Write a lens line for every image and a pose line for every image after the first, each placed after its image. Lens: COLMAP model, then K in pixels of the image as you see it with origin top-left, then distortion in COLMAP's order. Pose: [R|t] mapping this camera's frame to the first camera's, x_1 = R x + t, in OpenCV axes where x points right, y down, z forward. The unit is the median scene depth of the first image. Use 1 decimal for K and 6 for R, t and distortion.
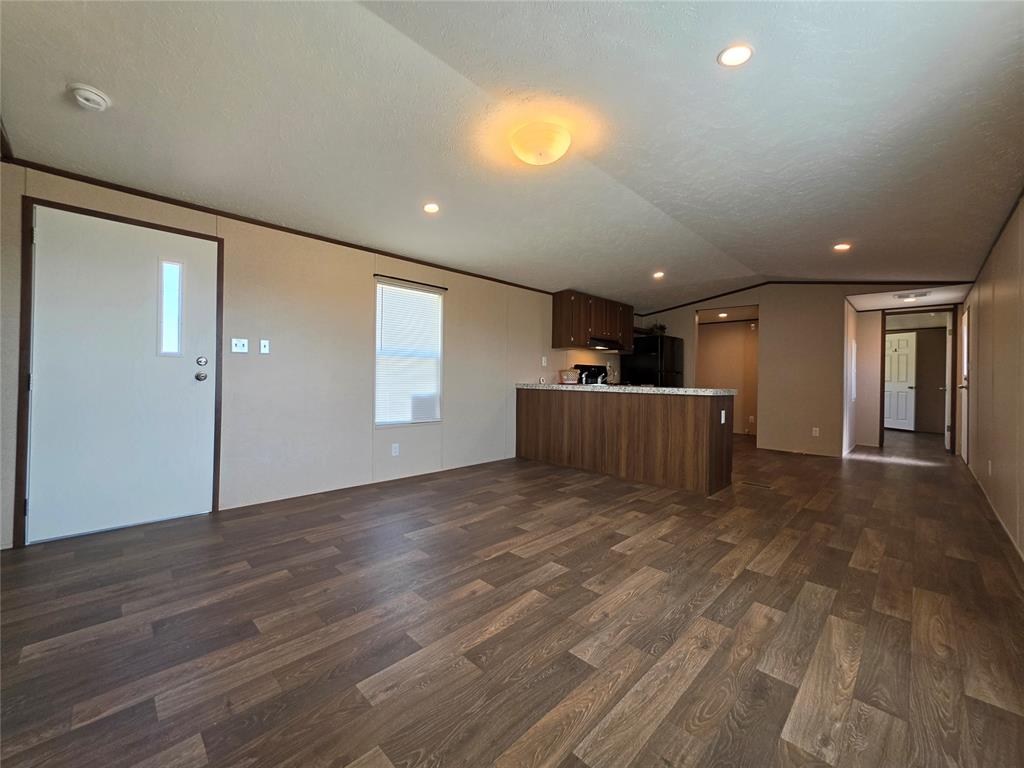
lens RADIAL K [[409.8, 0, 508.1], [0, 409.8, 375.7], [0, 0, 1]] dist [0.003619, -0.000201]
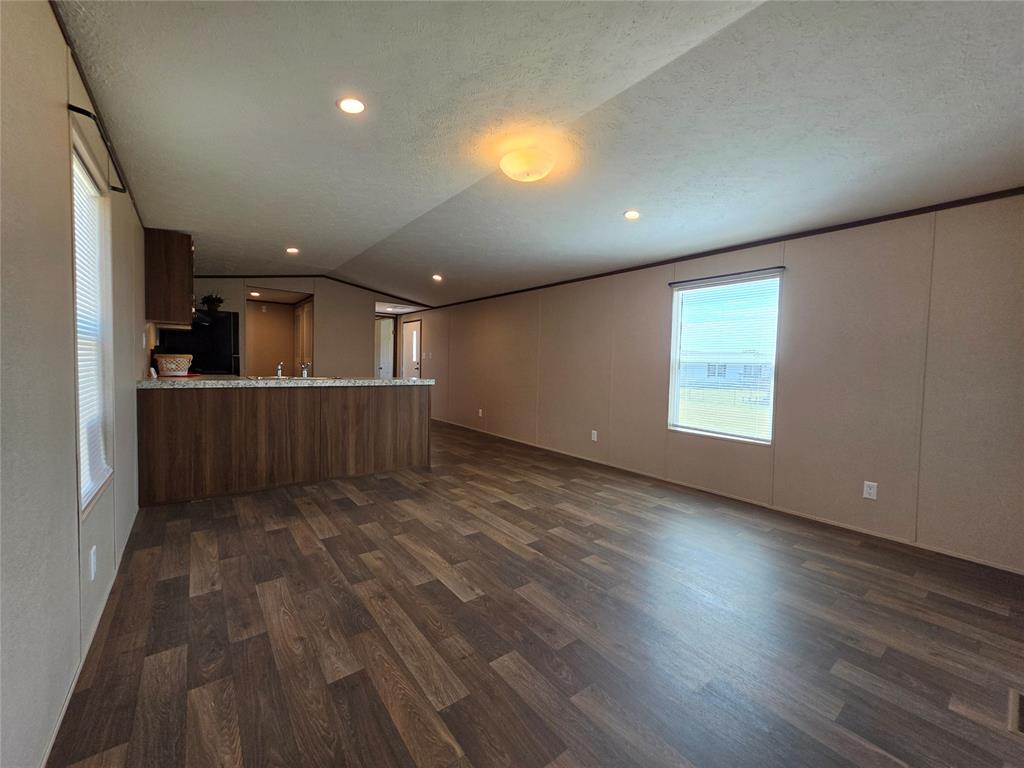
lens RADIAL K [[406.0, 0, 511.6], [0, 406.0, 381.5], [0, 0, 1]] dist [0.003375, 0.000236]
pose [[0.128627, -0.053861, 0.990229, -1.039543], [-0.028162, 0.997923, 0.057938, -0.059177], [-0.991293, -0.035339, 0.126843, 0.918601]]
